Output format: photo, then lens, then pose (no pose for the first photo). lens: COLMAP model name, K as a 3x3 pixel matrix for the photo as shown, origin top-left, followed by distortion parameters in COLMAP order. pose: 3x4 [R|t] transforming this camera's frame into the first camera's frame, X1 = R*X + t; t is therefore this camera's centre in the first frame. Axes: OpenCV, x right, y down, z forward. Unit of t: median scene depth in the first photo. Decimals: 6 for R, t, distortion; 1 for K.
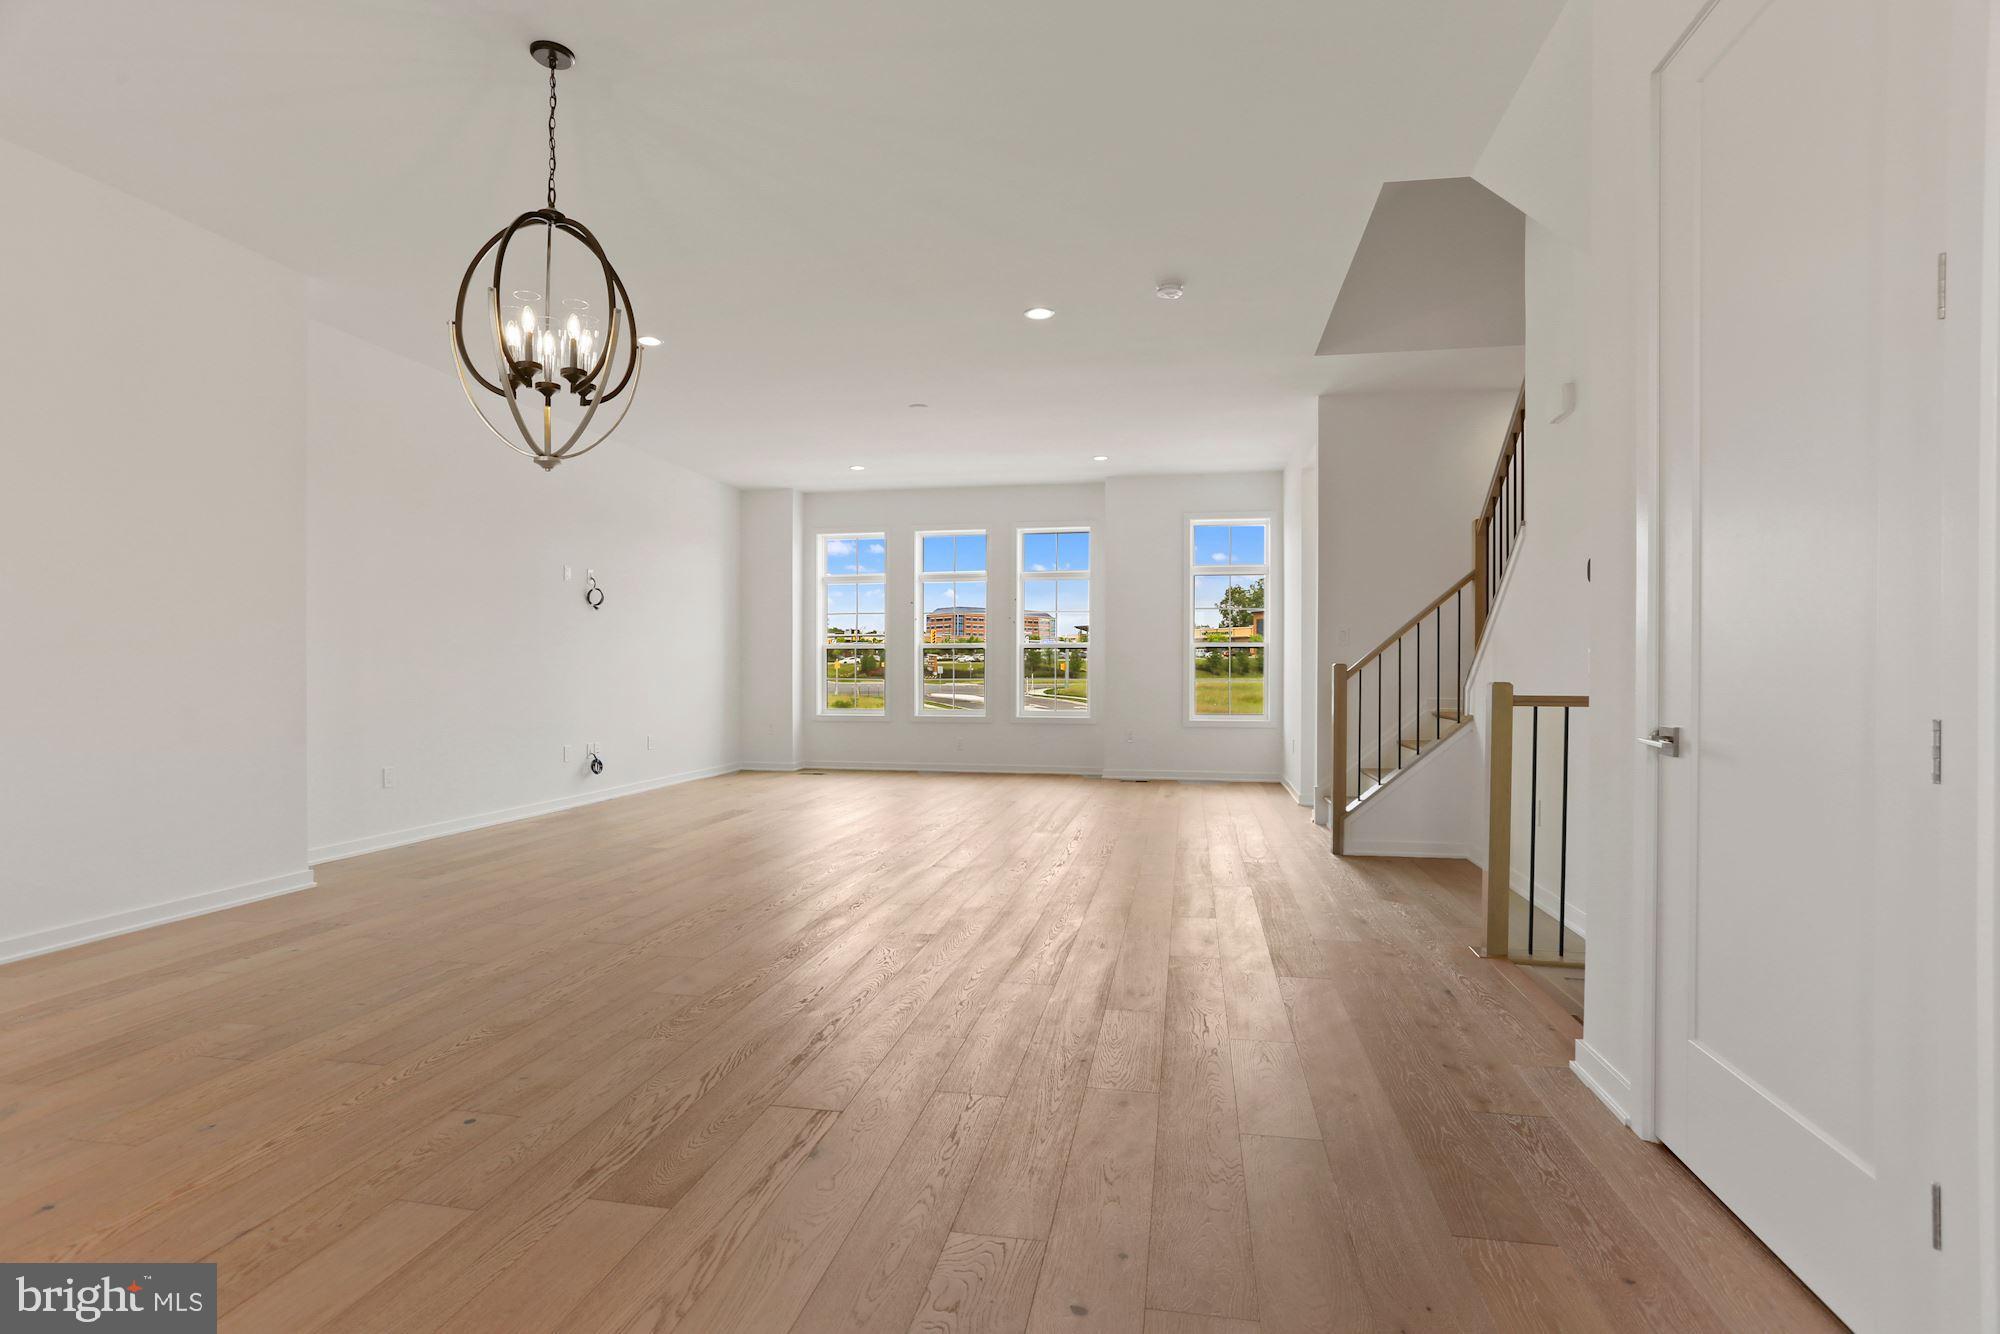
lens RADIAL K [[986.6, 0, 1000.3], [0, 986.6, 684.0], [0, 0, 1]] dist [-0.001117, 0.000124]
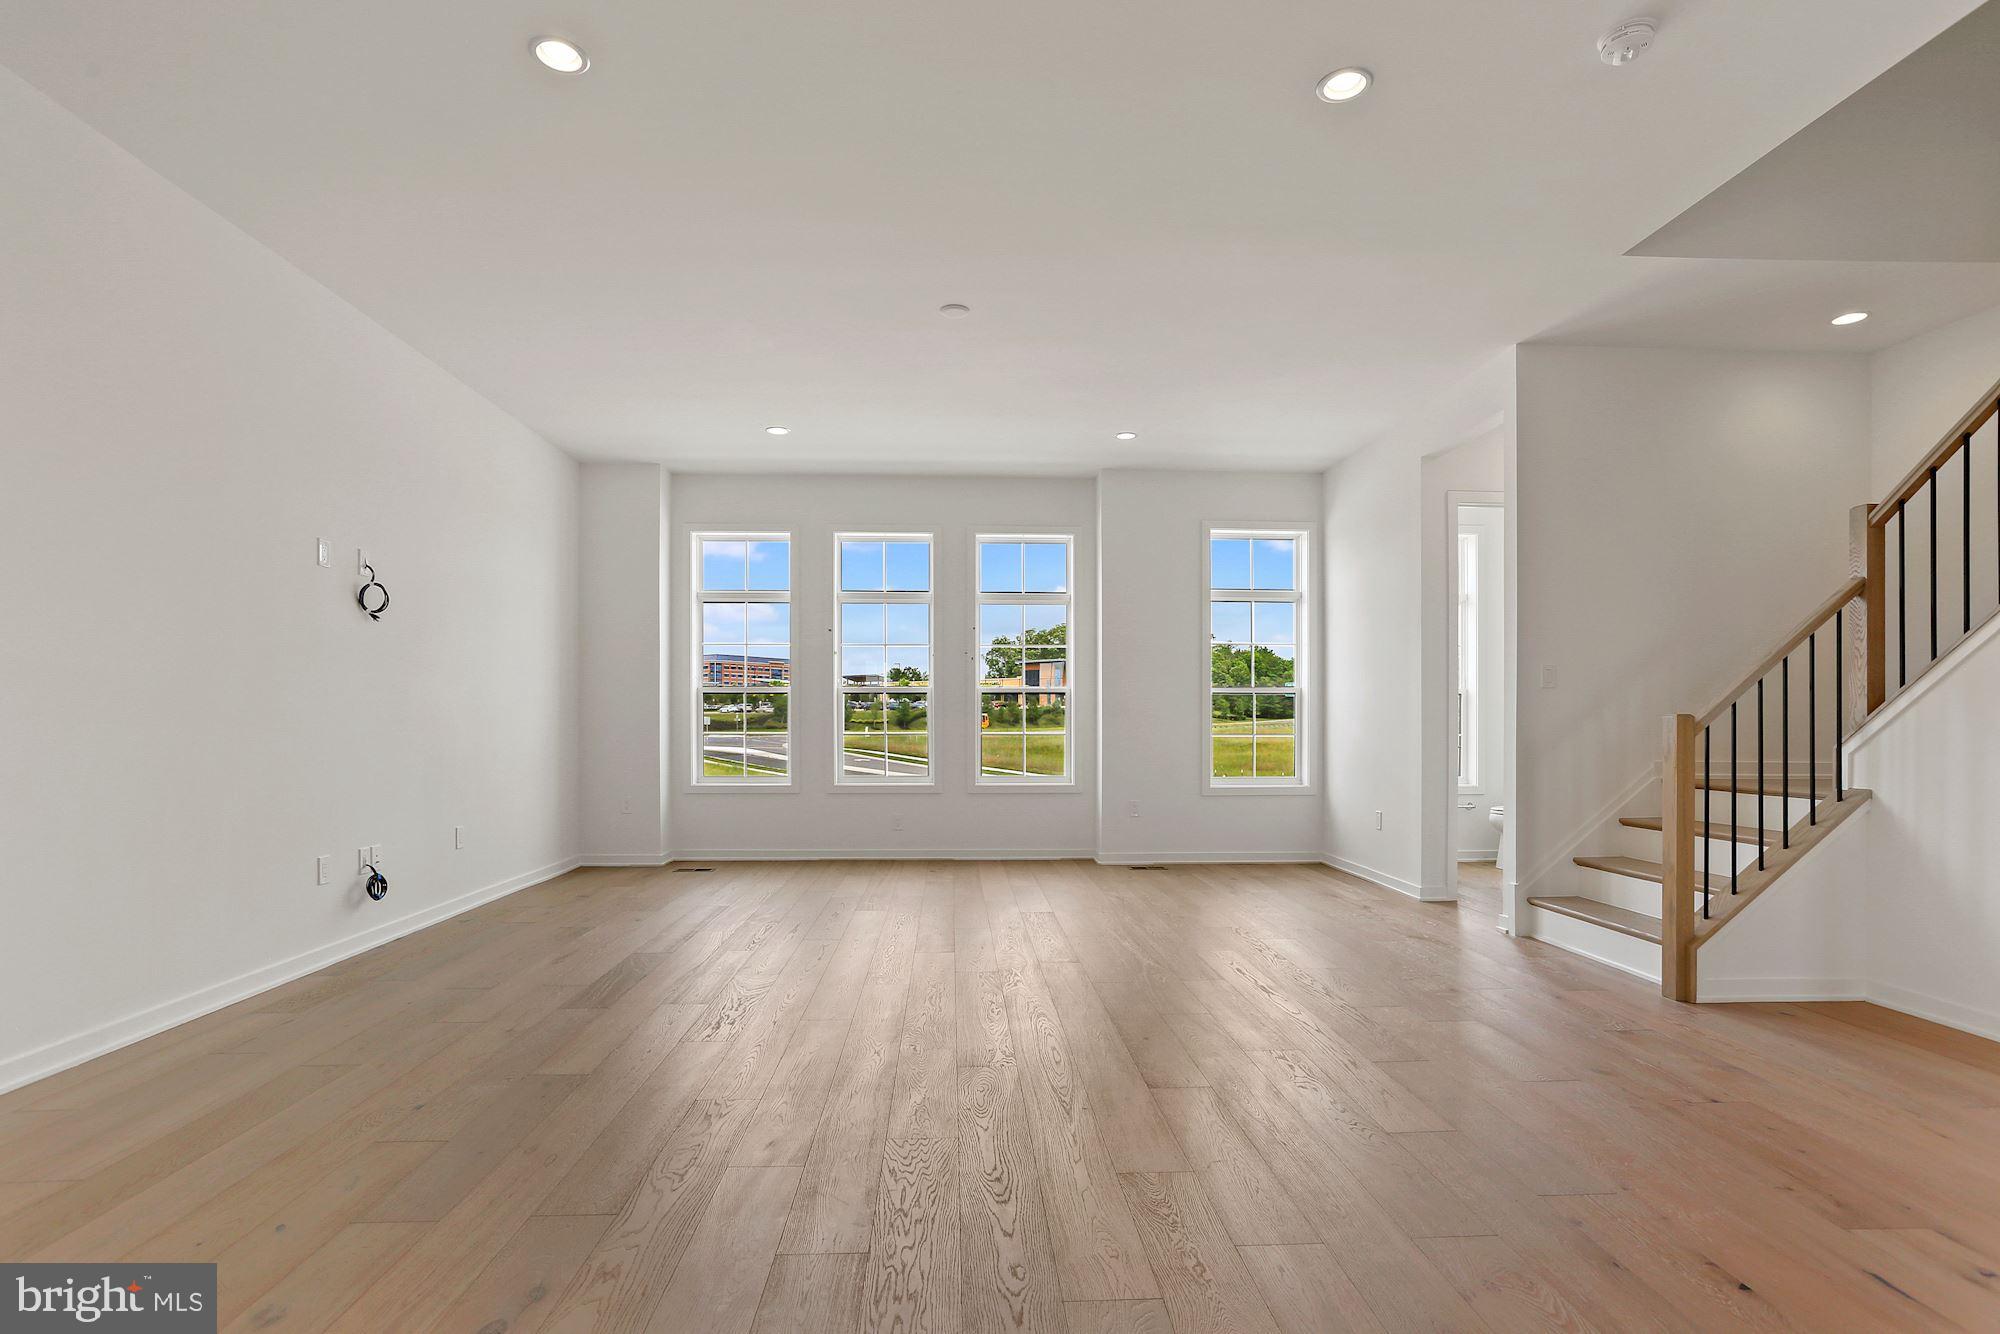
lens RADIAL K [[990.4, 0, 1010.2], [0, 990.4, 725.3], [0, 0, 1]] dist [-0.103552, 0.079039]
pose [[0.967018, -0.000163, 0.254708, -0.156216], [0.002525, 0.999957, -0.008947, -0.005219], [-0.254695, 0.009295, 0.966977, 0.288958]]
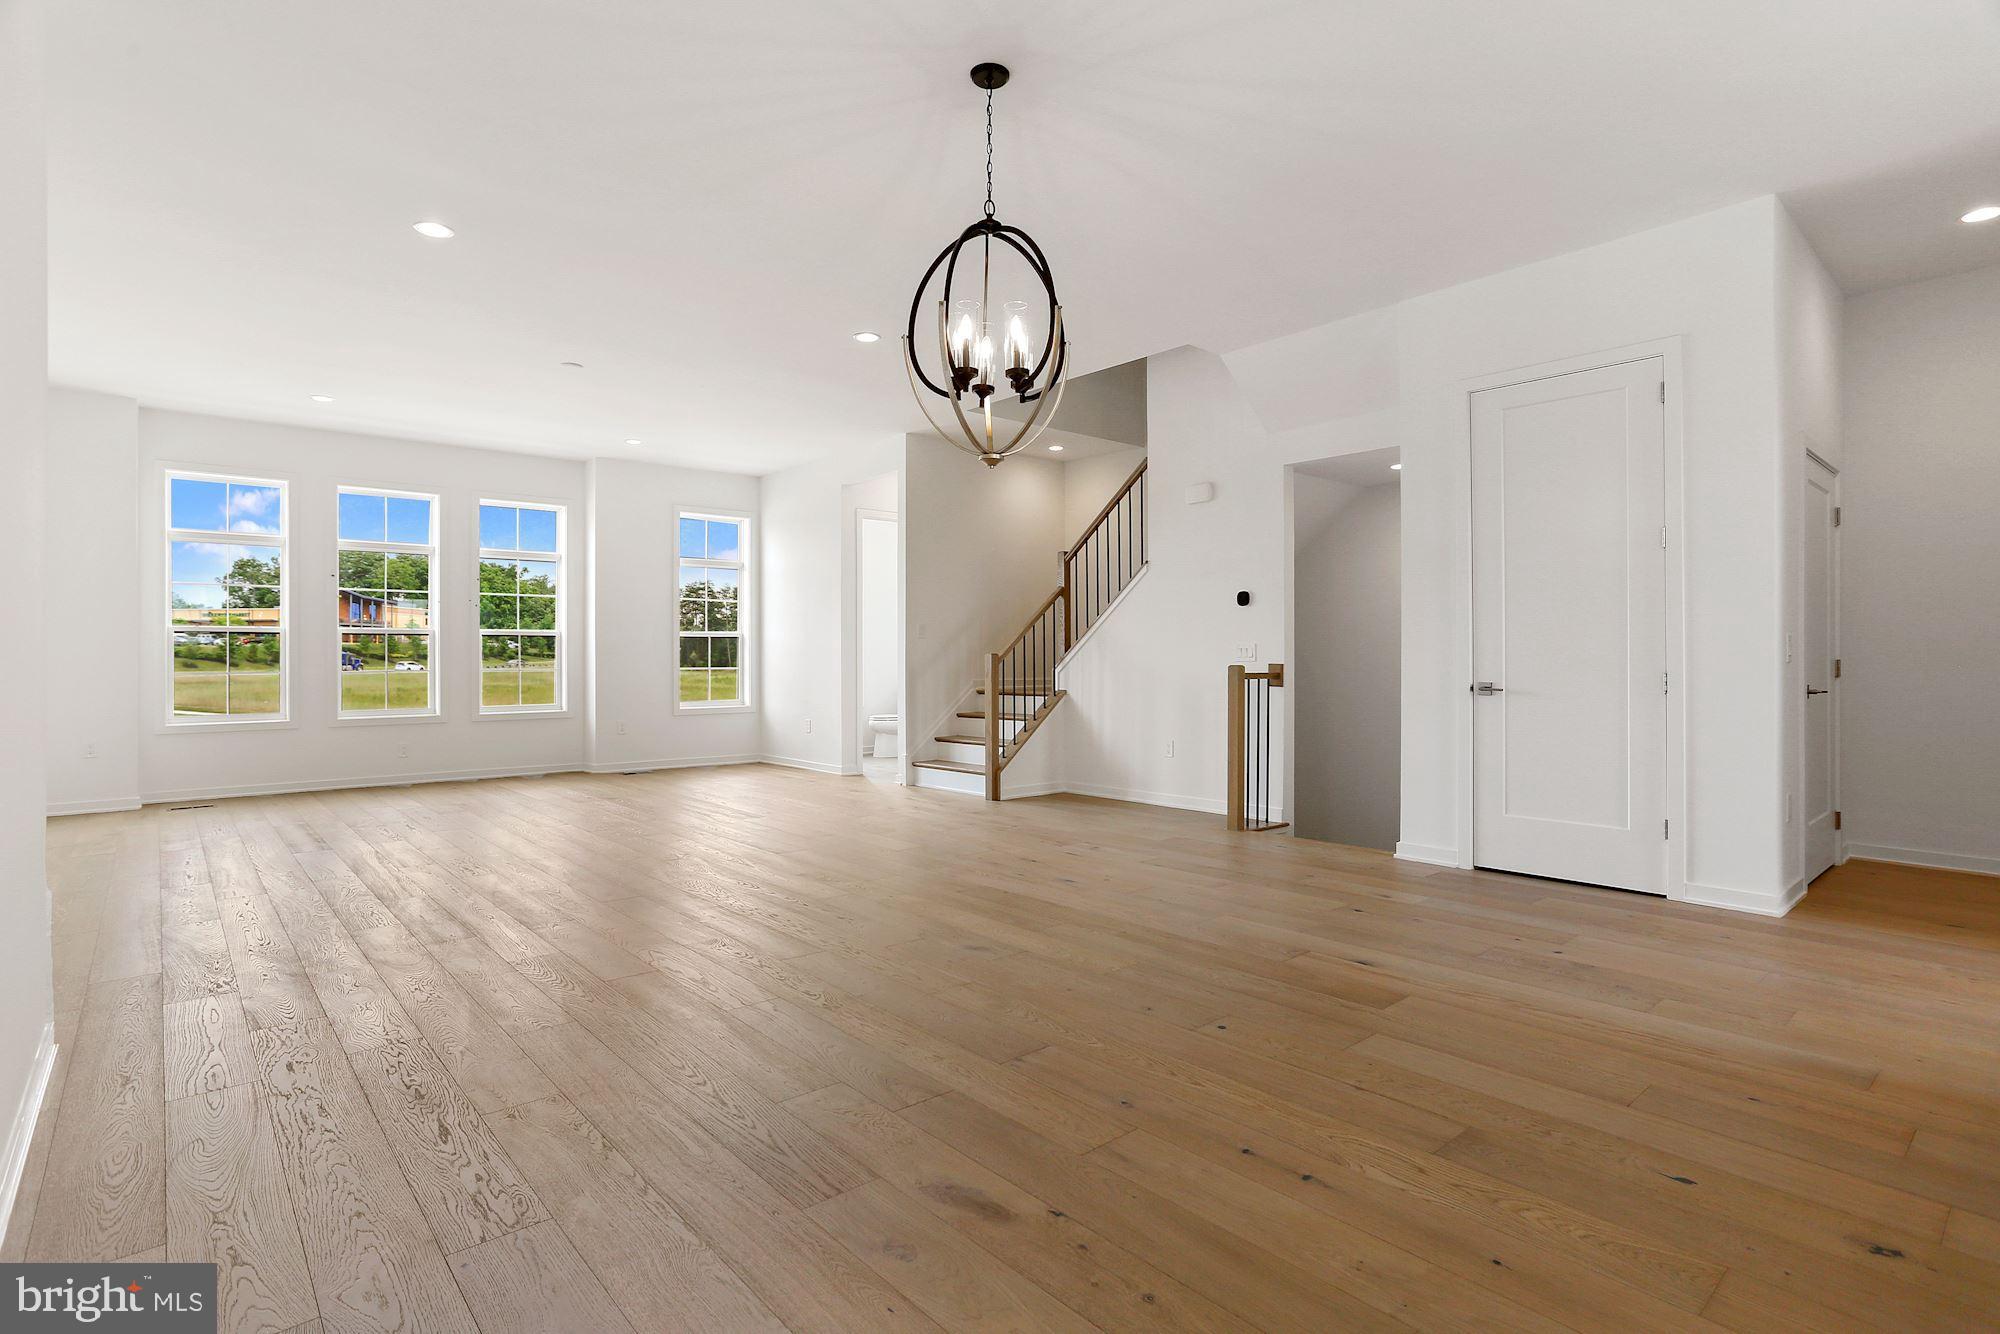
lens RADIAL K [[982.8, 0, 1000.0], [0, 982.8, 667.0], [0, 0, 1]] dist [-0.000881, 0.000700]
pose [[0.609598, -0.009882, 0.792649, -0.410960], [0.014850, 0.999889, 0.001045, -0.002645], [-0.792571, 0.011134, 0.609678, 0.114581]]
